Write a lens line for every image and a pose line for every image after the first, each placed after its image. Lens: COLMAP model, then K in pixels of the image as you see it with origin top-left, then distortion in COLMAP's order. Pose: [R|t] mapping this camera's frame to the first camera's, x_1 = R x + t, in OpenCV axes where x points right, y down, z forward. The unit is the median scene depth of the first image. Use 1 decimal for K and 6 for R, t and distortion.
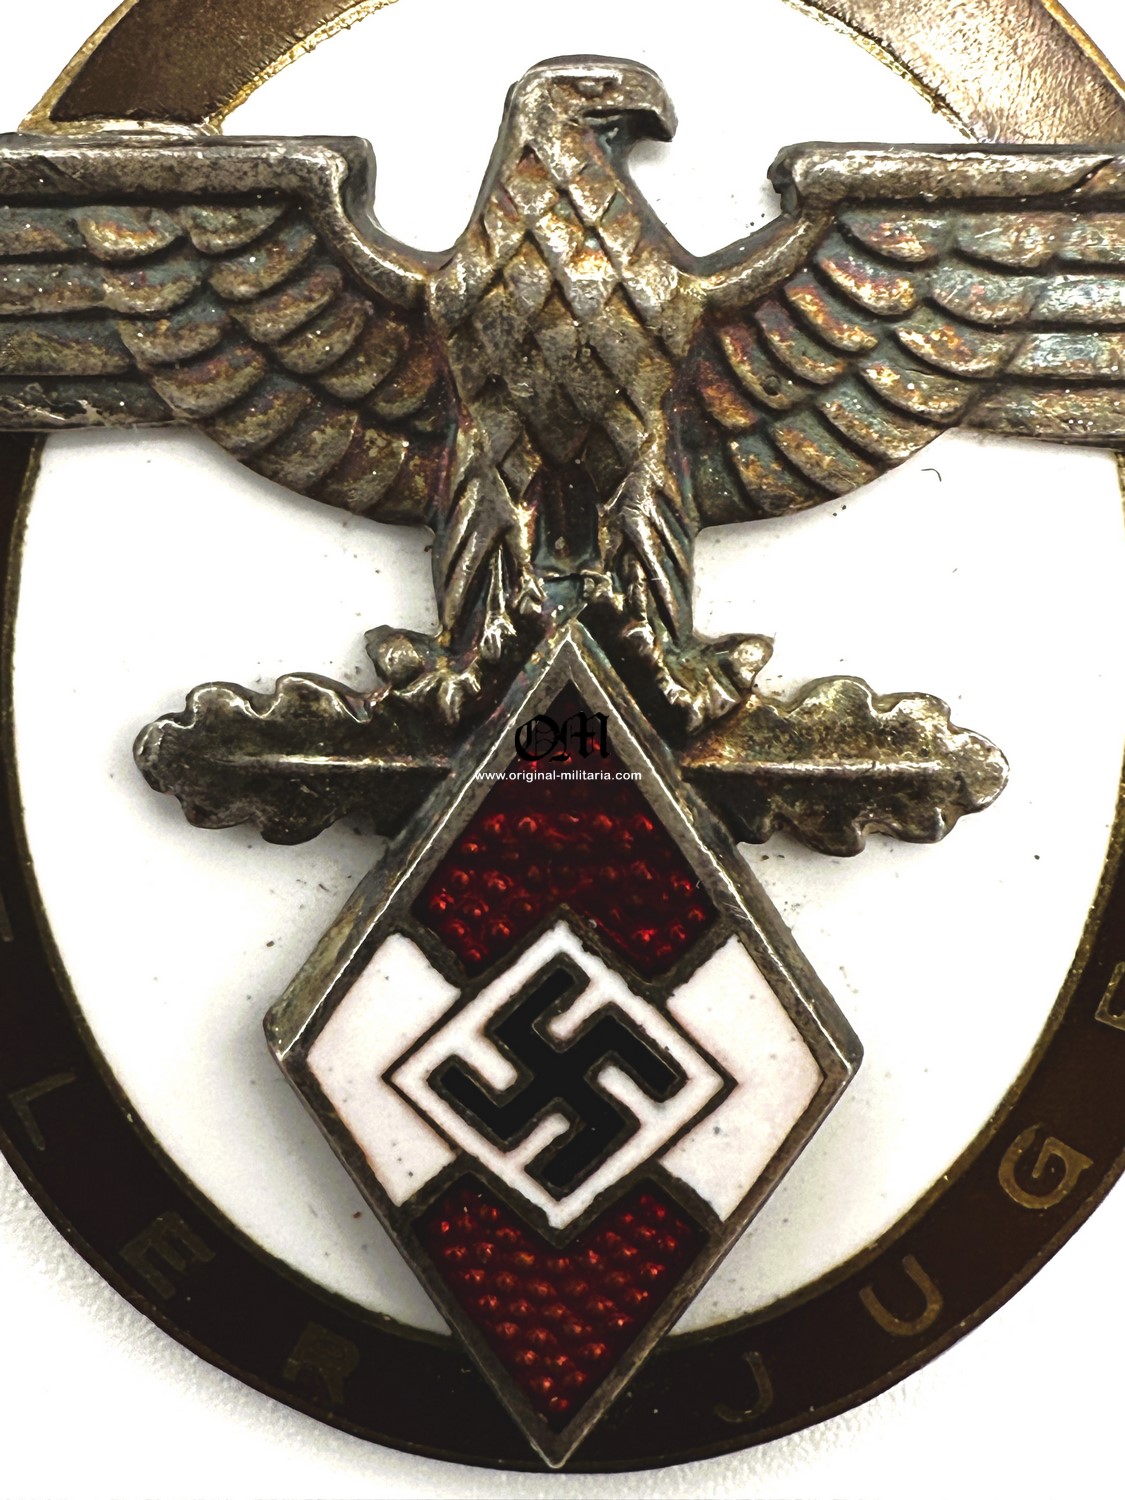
lens RADIAL K [[2053.1, 0, 541.3], [0, 2053.1, 647.6], [0, 0, 1]] dist [-0.027028, 0.000000]
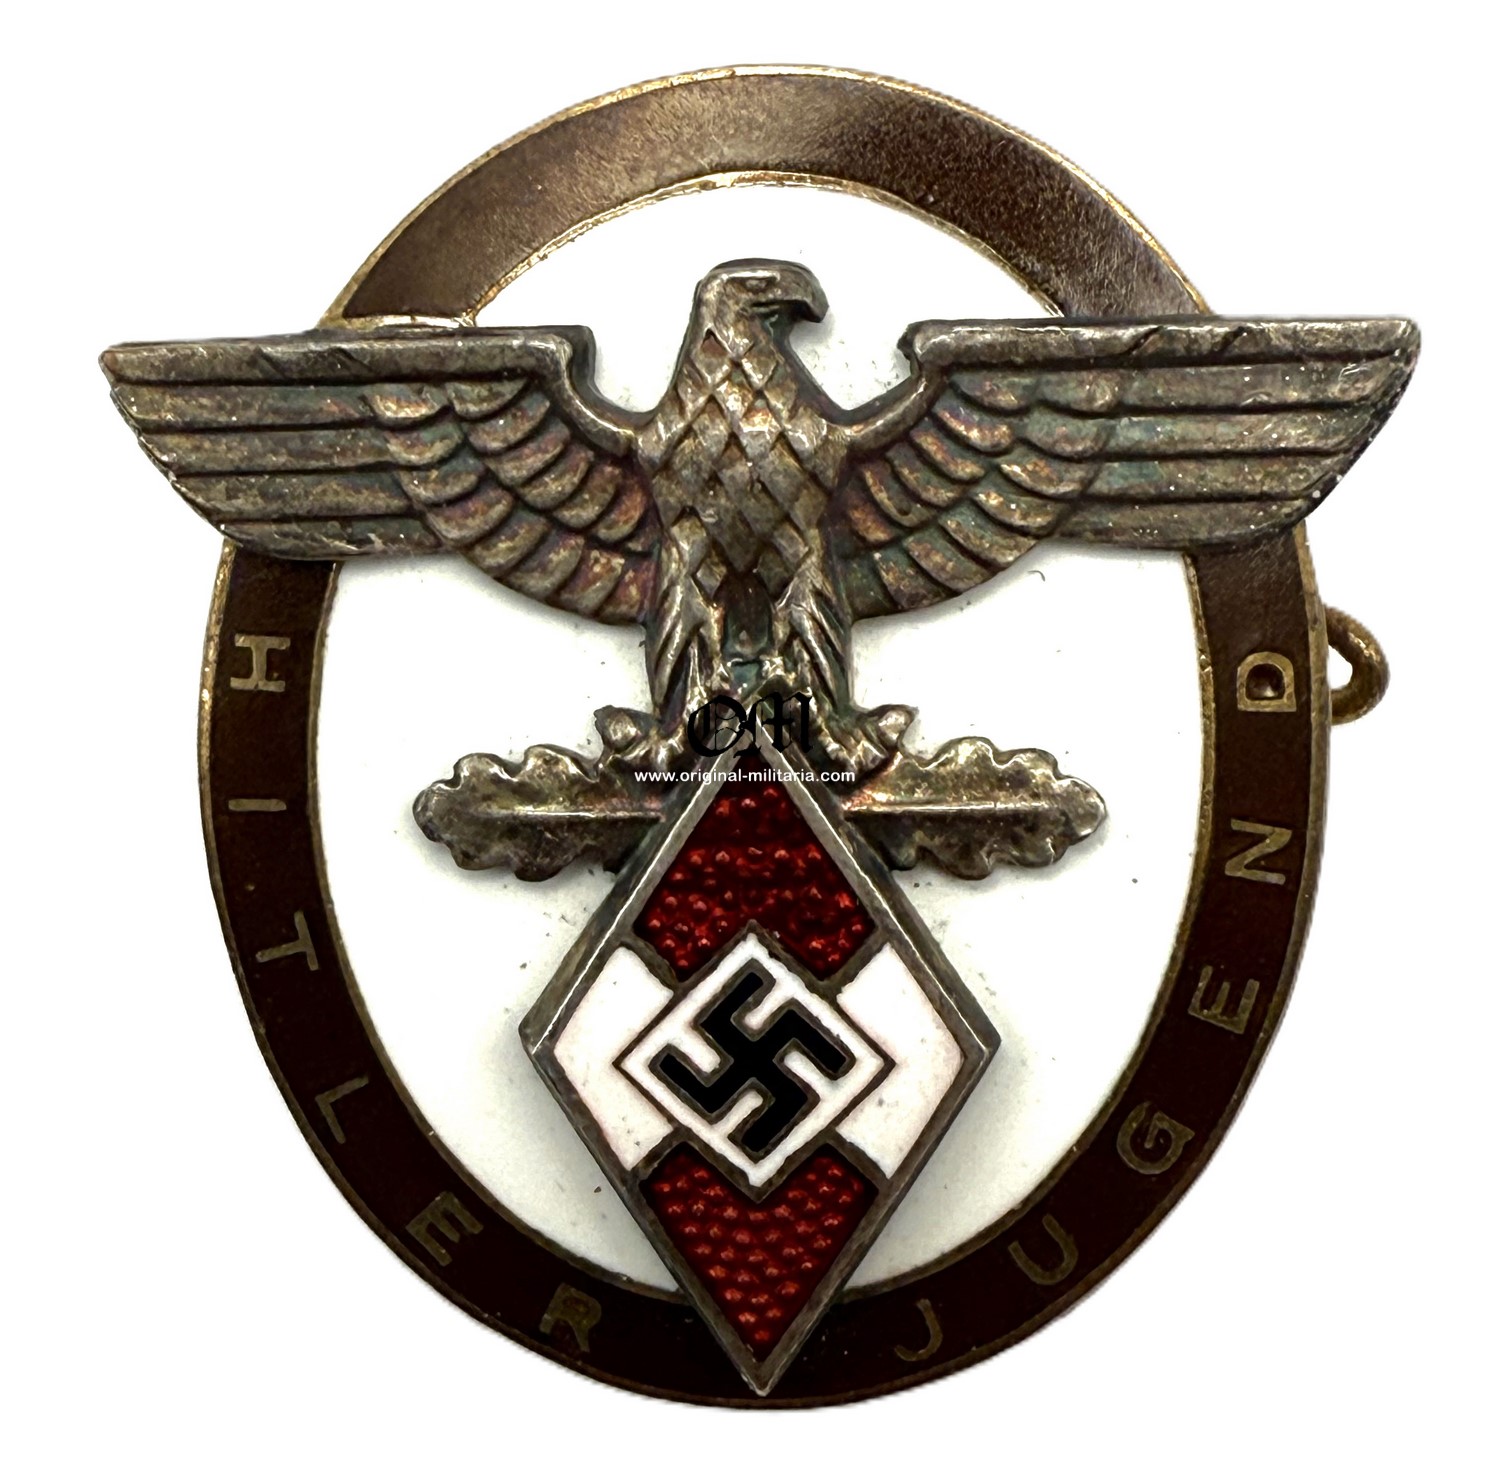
lens RADIAL K [[2407.8, 0, 759.7], [0, 2407.8, 736.1], [0, 0, 1]] dist [-0.062688, 0.000000]
pose [[0.999033, -0.021683, -0.038237, 0.074390], [0.019784, 0.998585, -0.049357, 0.085041], [0.039253, 0.048553, 0.998049, -0.488251]]
